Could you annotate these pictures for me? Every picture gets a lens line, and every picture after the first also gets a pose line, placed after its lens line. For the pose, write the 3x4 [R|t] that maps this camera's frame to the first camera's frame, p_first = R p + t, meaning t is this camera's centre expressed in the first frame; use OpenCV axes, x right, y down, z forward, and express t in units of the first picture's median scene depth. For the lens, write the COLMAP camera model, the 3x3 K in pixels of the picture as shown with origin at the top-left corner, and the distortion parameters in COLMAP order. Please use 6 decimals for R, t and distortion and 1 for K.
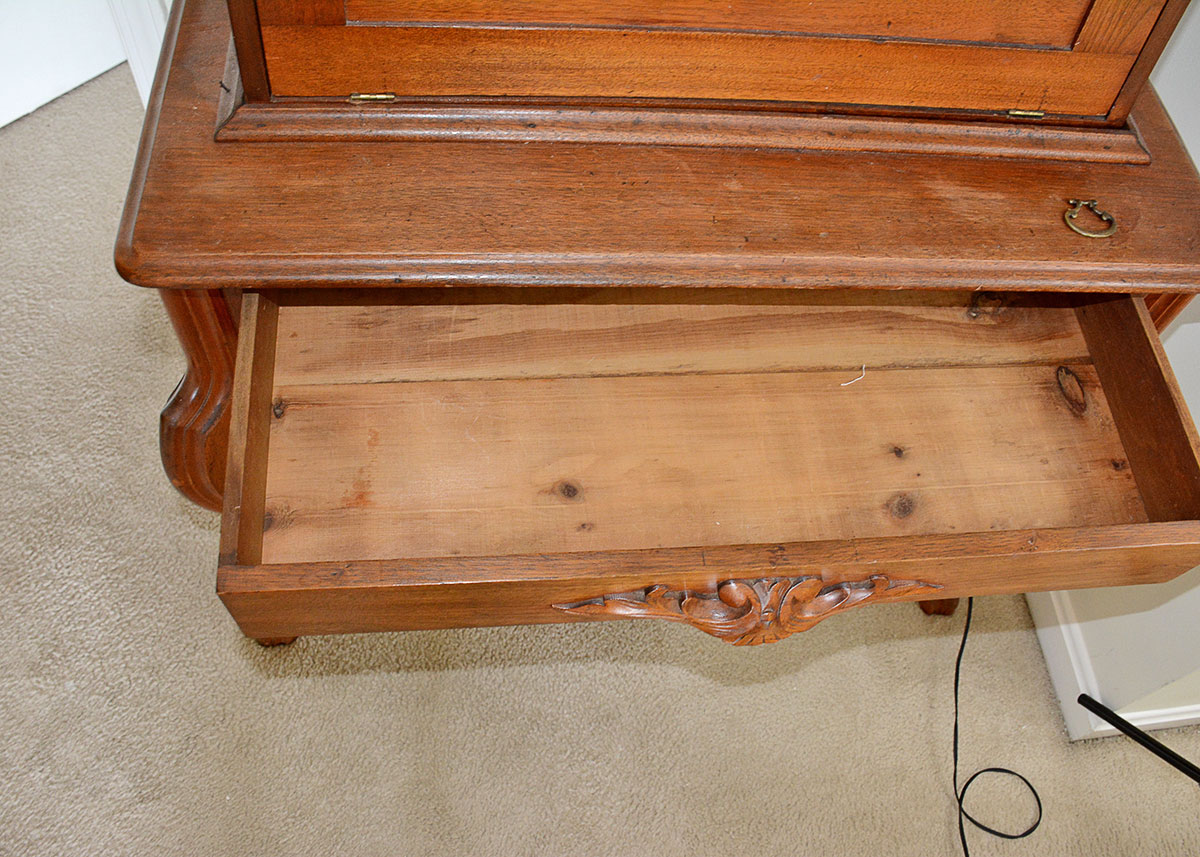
lens RADIAL K [[1013.0, 0, 602.5], [0, 1013.0, 436.1], [0, 0, 1]] dist [-0.128684, 0.067829]
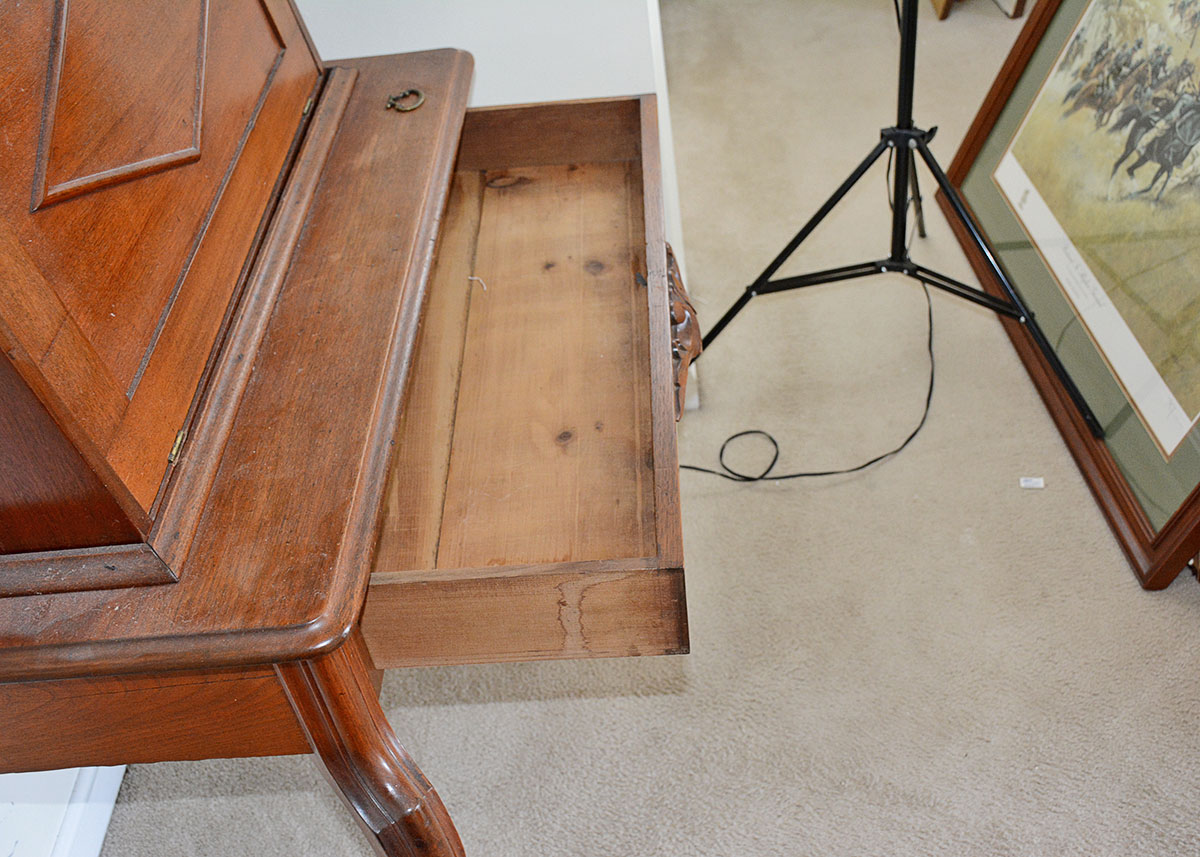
lens RADIAL K [[1300.8, 0, 600.4], [0, 1300.8, 439.9], [0, 0, 1]] dist [-0.010043, 0.000000]
pose [[0.082672, -0.737293, 0.670496, -0.994197], [0.919058, 0.316561, 0.234778, -0.247837], [-0.385353, 0.596815, 0.703786, -0.060137]]
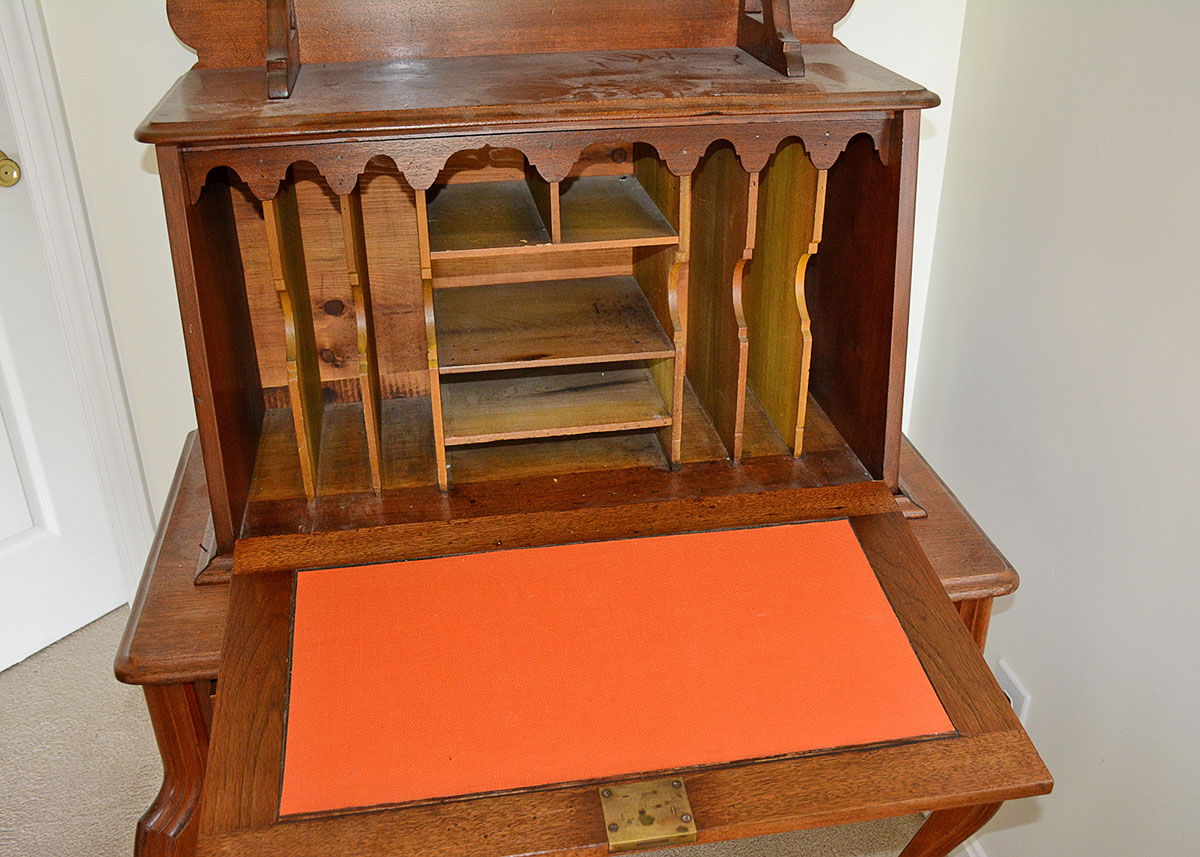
lens RADIAL K [[1111.3, 0, 602.9], [0, 1111.3, 429.8], [0, 0, 1]] dist [-0.045091, 0.000000]
pose [[0.990554, -0.134682, 0.025746, 0.130230], [0.128742, 0.848861, -0.512699, 0.324955], [0.047196, 0.511171, 0.858182, -0.329368]]
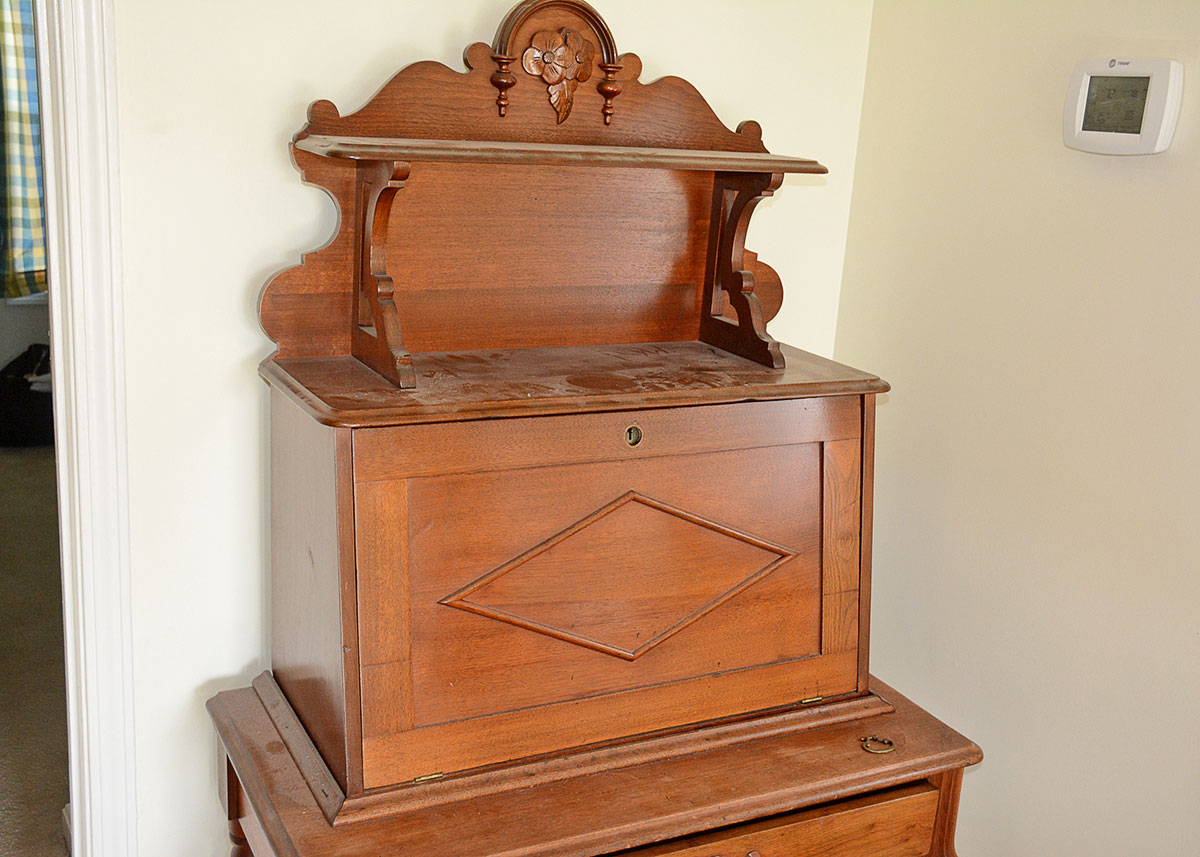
lens RADIAL K [[1300.8, 0, 603.3], [0, 1300.8, 438.5], [0, 0, 1]] dist [-0.010043, 0.000000]
pose [[0.921444, -0.141523, 0.361818, -0.589898], [0.347950, 0.714911, -0.606493, 0.536024], [-0.172835, 0.684744, 0.707993, -0.729646]]
